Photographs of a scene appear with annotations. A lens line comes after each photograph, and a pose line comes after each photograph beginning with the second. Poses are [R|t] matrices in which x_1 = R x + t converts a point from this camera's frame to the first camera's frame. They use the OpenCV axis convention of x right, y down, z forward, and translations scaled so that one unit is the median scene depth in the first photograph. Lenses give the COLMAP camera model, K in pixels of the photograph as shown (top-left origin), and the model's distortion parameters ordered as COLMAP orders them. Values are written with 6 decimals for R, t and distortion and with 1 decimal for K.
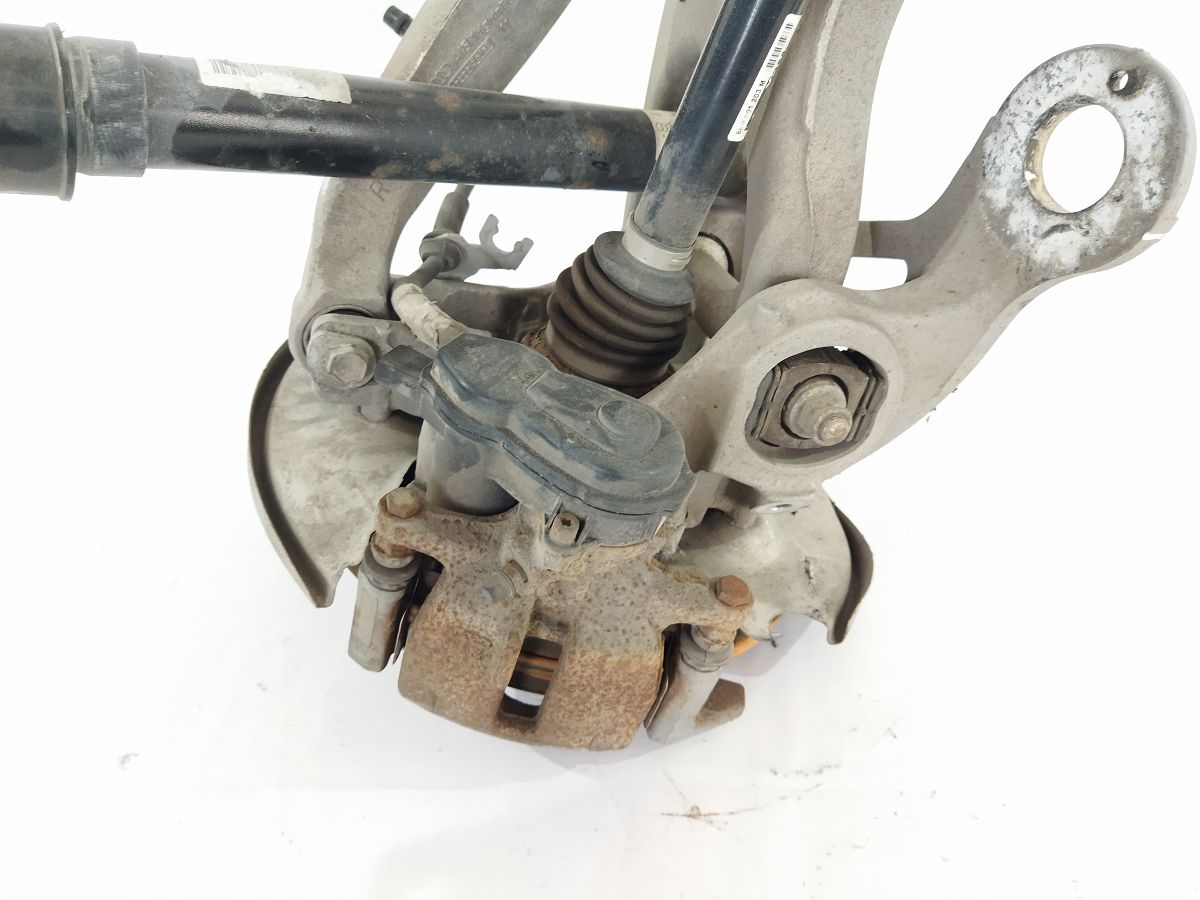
lens RADIAL K [[897.0, 0, 602.2], [0, 897.0, 443.3], [0, 0, 1]] dist [0.096814, -0.176854]
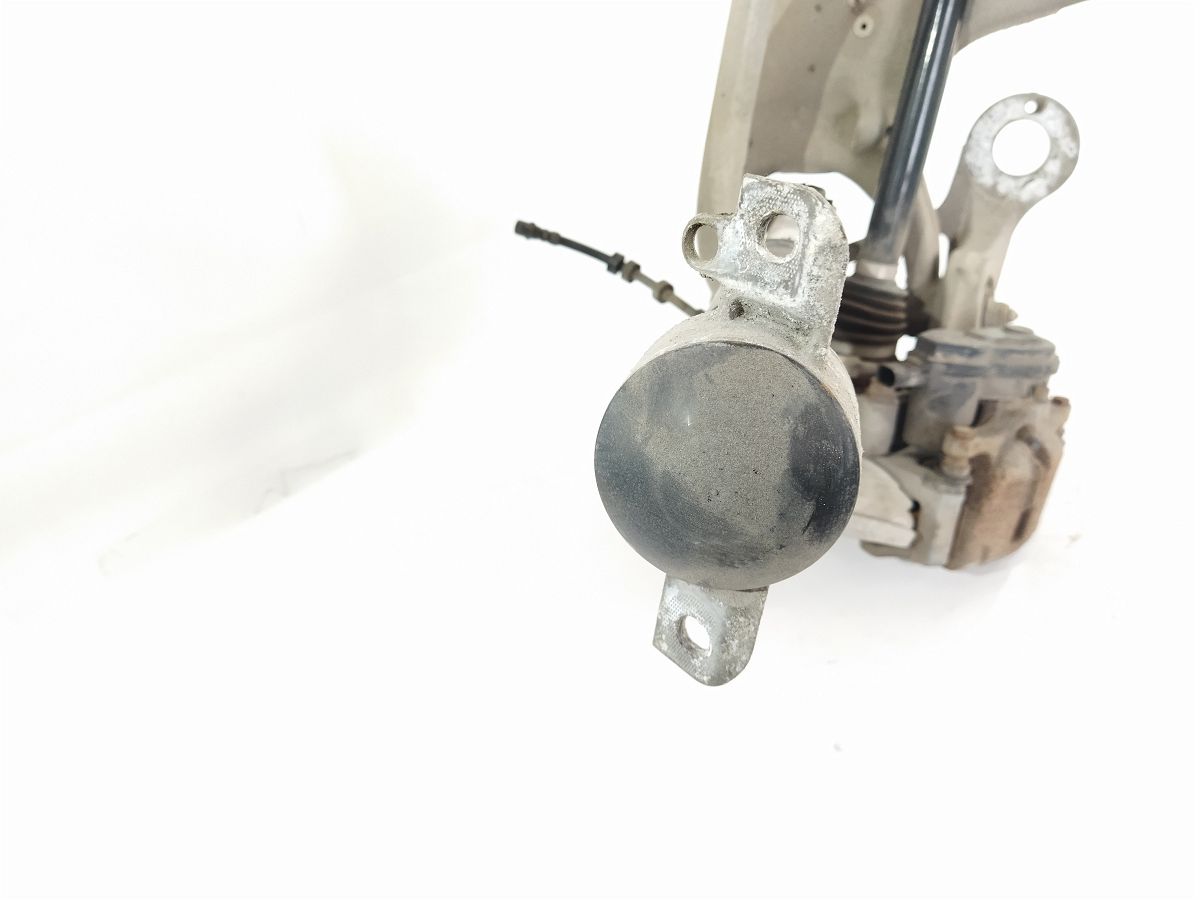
lens RADIAL K [[897.0, 0, 602.2], [0, 897.0, 443.3], [0, 0, 1]] dist [0.096814, -0.176854]
pose [[0.702183, -0.451203, 0.550776, -1.466304], [0.515429, 0.855803, 0.043967, -0.303024], [-0.491194, 0.253014, 0.833494, -0.063941]]
